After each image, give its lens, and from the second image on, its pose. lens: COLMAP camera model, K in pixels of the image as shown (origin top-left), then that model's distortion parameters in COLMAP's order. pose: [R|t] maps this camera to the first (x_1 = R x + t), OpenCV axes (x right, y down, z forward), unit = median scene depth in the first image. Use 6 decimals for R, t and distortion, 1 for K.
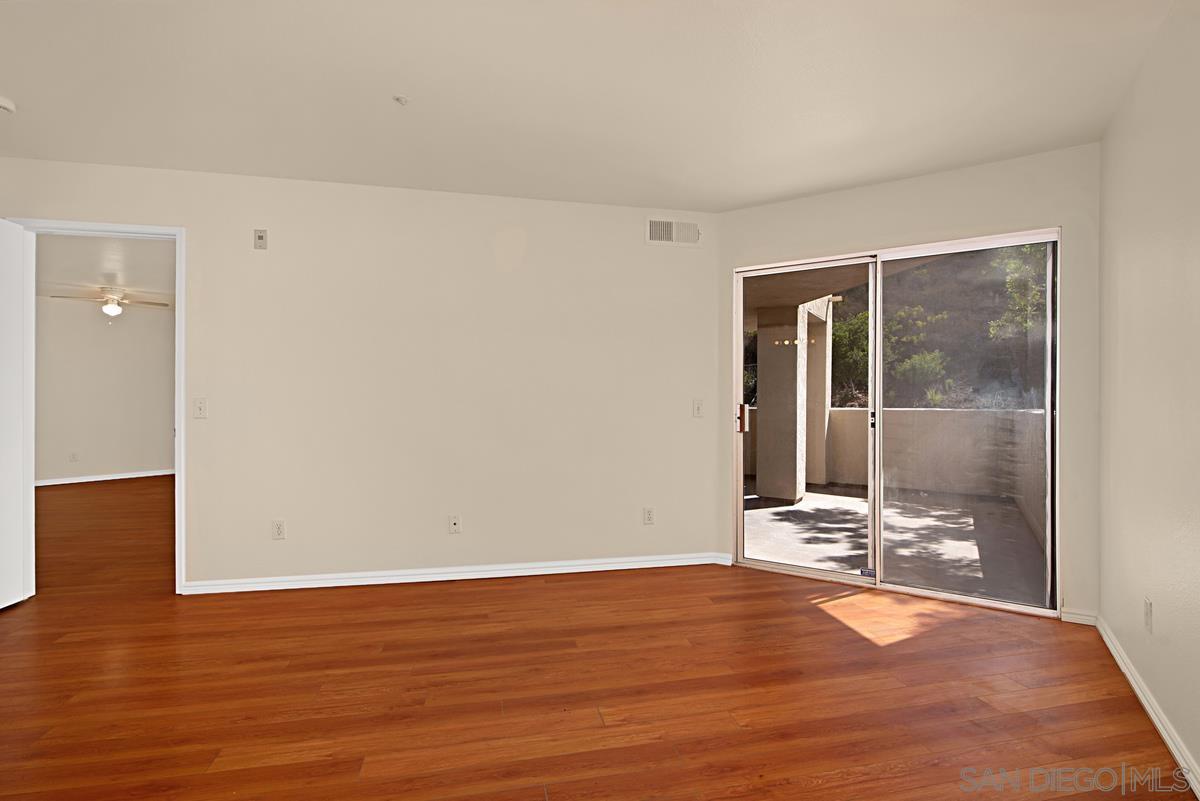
lens RADIAL K [[582.6, 0, 577.5], [0, 582.6, 388.1], [0, 0, 1]] dist [-0.006015, -0.000284]
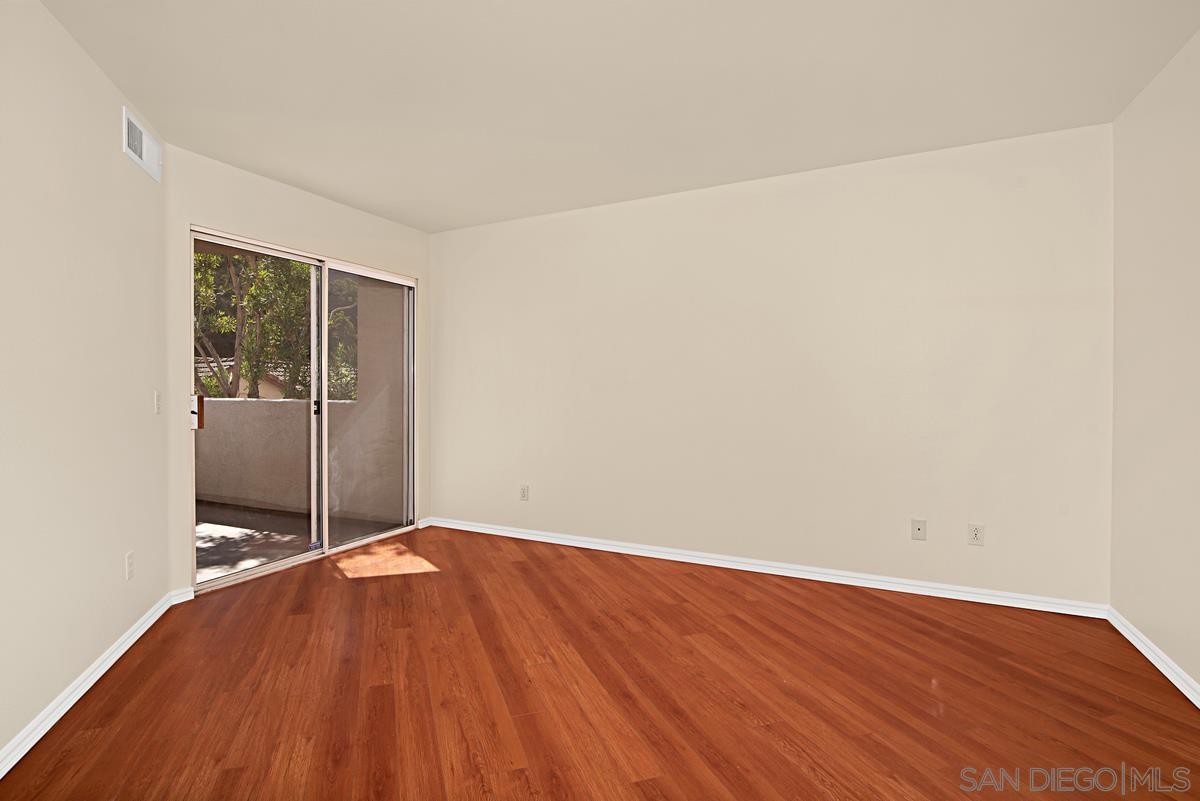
lens RADIAL K [[580.3, 0, 601.2], [0, 580.3, 376.0], [0, 0, 1]] dist [-0.007314, -0.000412]
pose [[-0.154184, 0.018704, 0.987865, -0.857779], [-0.020104, 0.999554, -0.022063, 0.009514], [-0.987838, -0.023262, -0.153739, 0.810841]]
